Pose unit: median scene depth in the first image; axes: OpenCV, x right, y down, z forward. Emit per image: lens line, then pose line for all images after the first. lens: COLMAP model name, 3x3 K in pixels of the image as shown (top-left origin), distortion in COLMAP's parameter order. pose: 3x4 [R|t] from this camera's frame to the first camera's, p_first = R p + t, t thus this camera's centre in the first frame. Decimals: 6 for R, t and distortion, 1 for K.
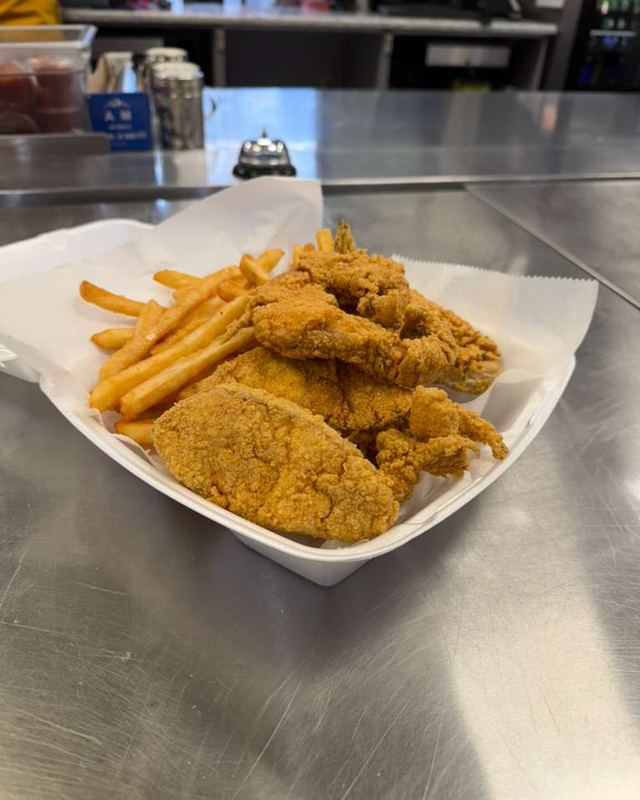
lens RADIAL K [[612.4, 0, 320.0], [0, 612.4, 400.0], [0, 0, 1]] dist [-0.010154, -0.003721]
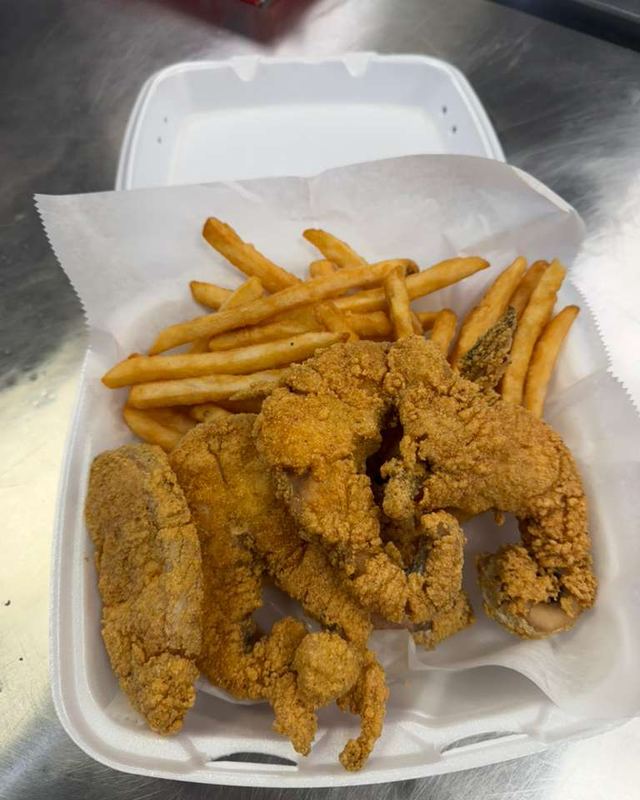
lens RADIAL K [[612.4, 0, 320.0], [0, 612.4, 400.0], [0, 0, 1]] dist [-0.010154, -0.003721]
pose [[0.693816, 0.607060, -0.387423, 0.233100], [-0.404482, 0.773596, 0.487796, -0.512416], [0.595830, -0.181735, 0.782278, 0.380109]]
